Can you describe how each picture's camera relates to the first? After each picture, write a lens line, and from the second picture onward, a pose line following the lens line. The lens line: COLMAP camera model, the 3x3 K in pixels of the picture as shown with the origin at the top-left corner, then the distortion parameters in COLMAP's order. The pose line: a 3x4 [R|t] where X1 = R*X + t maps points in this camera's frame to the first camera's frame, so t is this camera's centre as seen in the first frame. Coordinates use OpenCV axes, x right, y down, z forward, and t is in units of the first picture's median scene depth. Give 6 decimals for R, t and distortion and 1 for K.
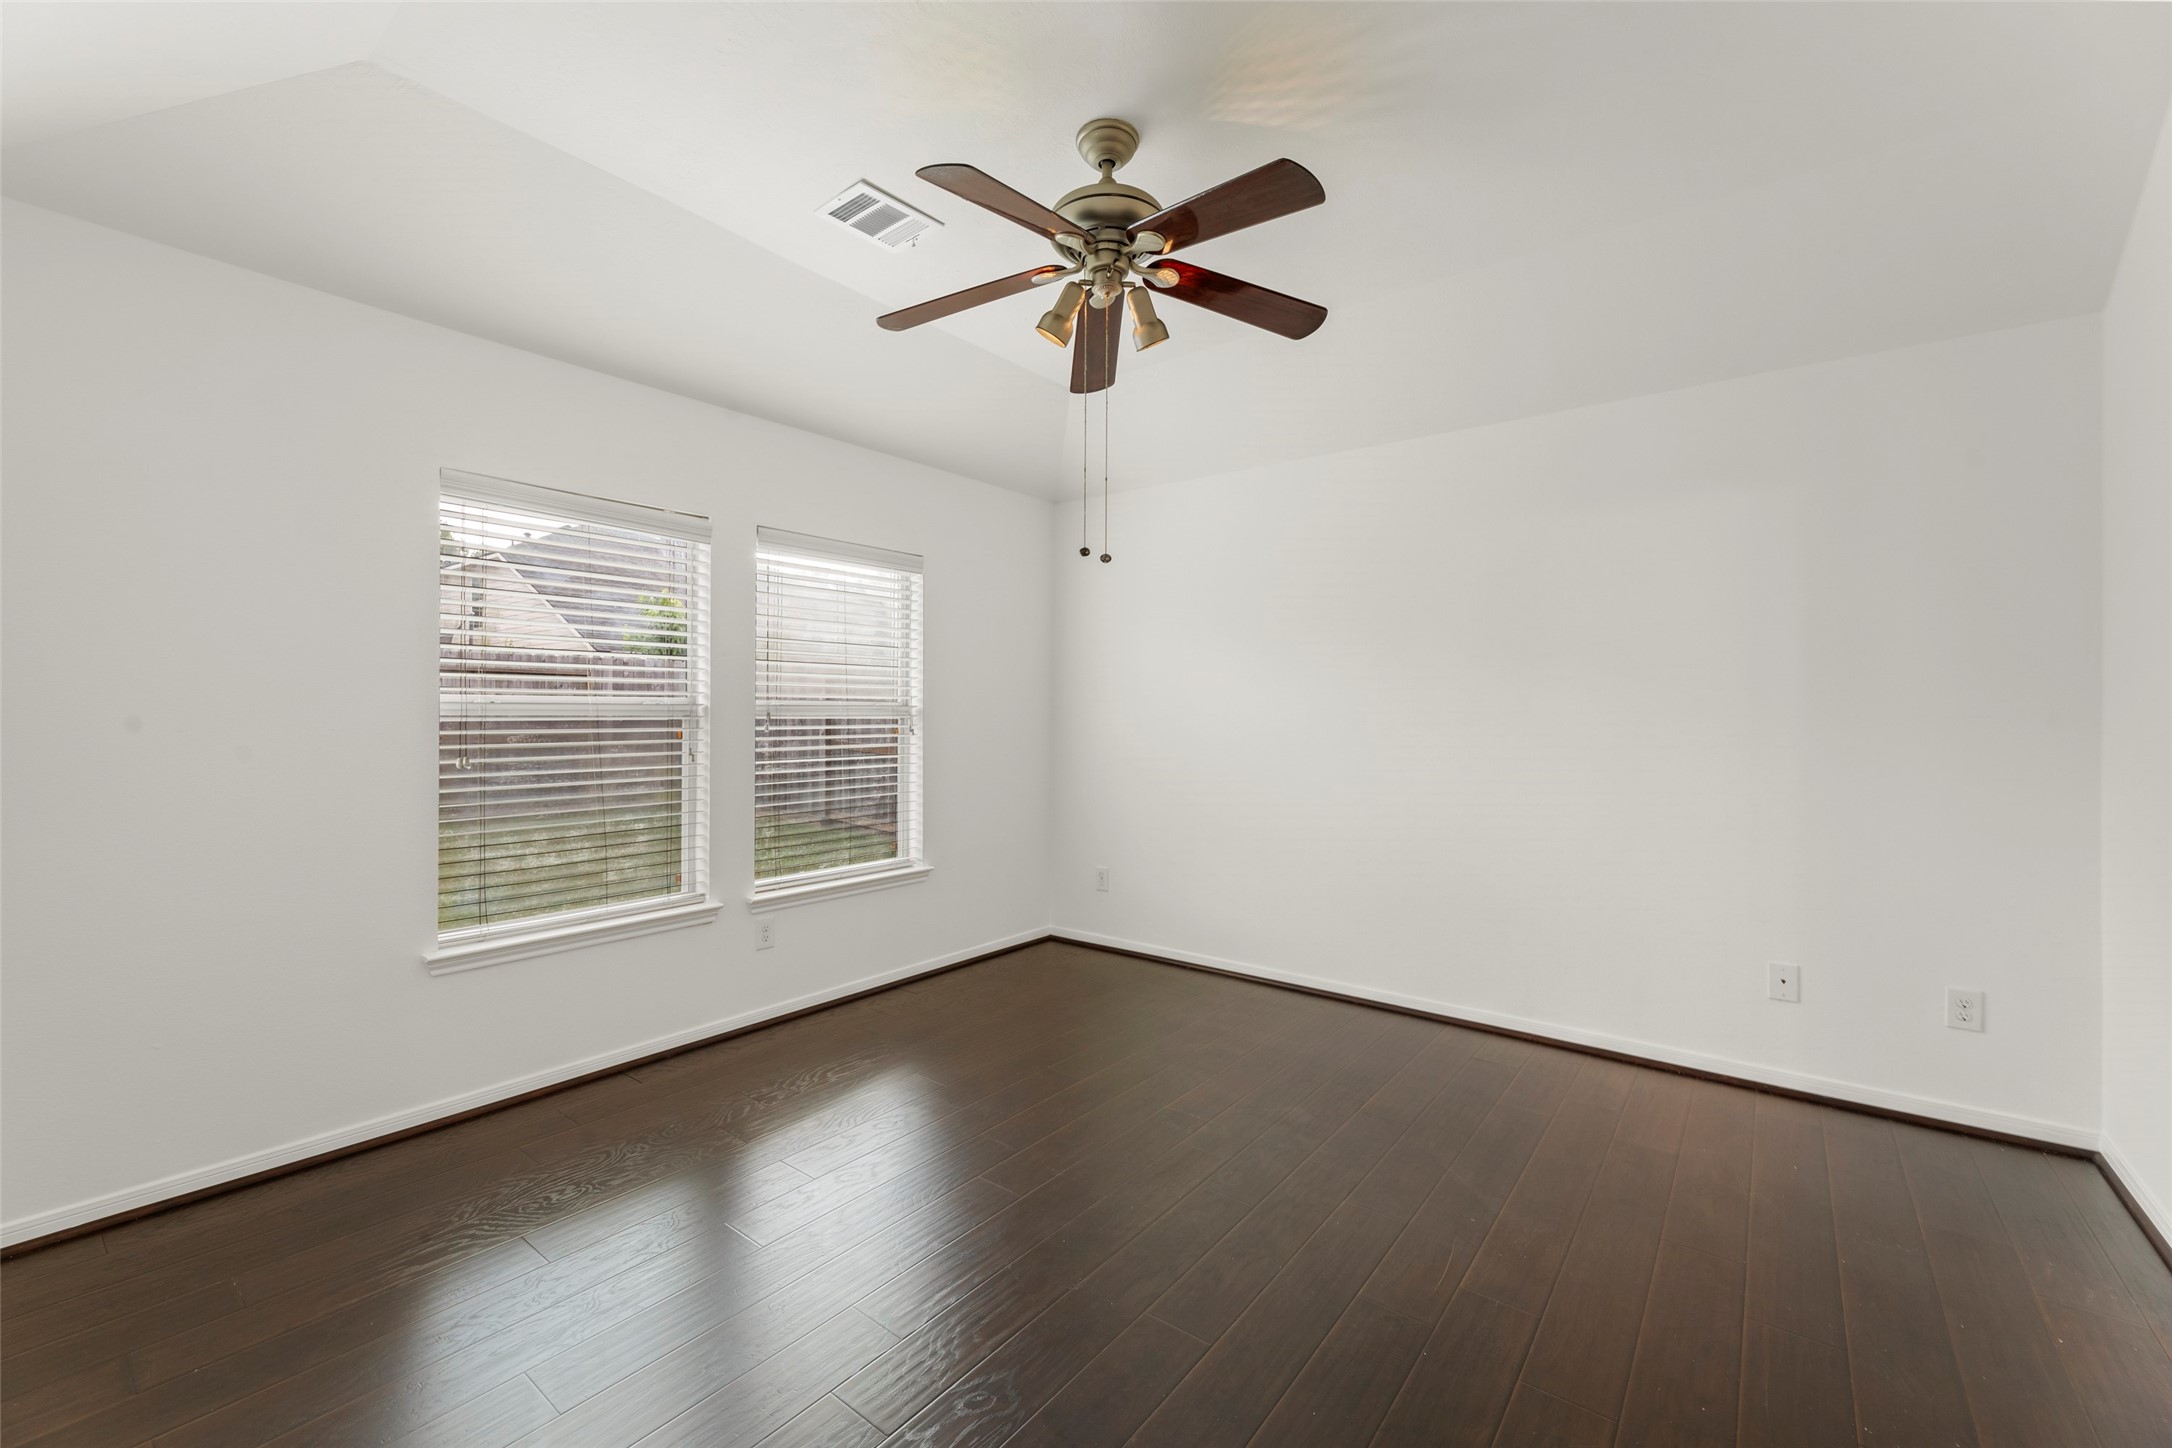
lens RADIAL K [[882.1, 0, 1119.3], [0, 882.1, 713.3], [0, 0, 1]] dist [0.000364, 0.000483]
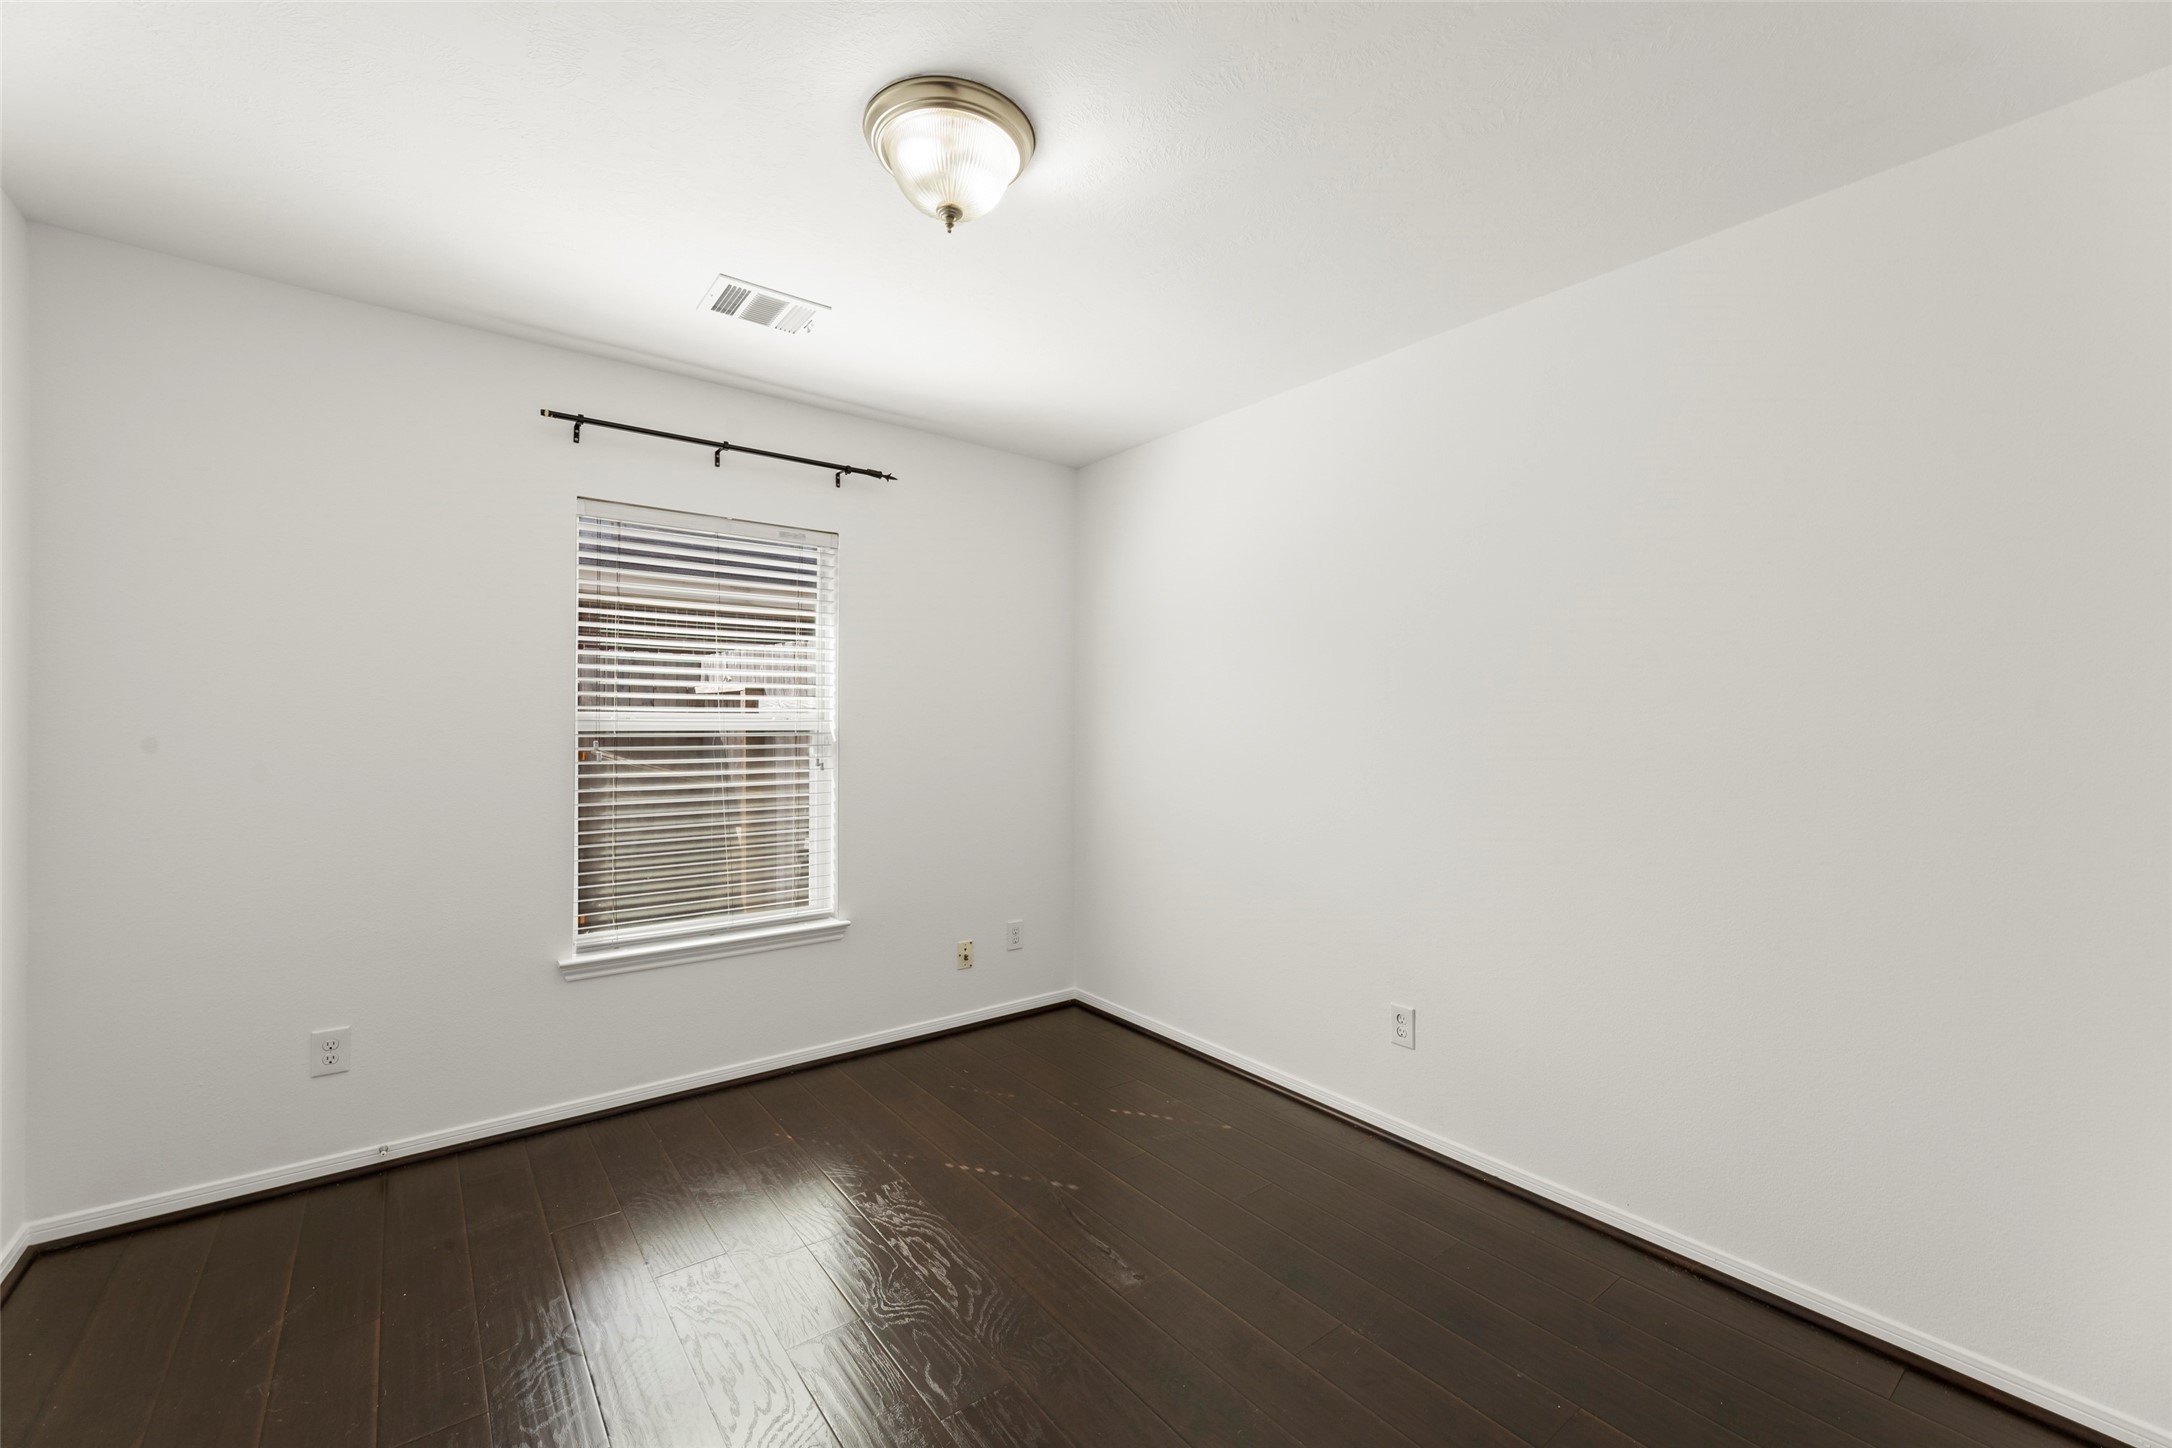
lens RADIAL K [[882.1, 0, 1092.5], [0, 882.1, 718.2], [0, 0, 1]] dist [0.000364, 0.000483]
pose [[0.960099, -0.011063, -0.279440, 0.163906], [0.008796, 0.999917, -0.009363, 0.000004], [0.279520, 0.006531, 0.960118, 0.213984]]
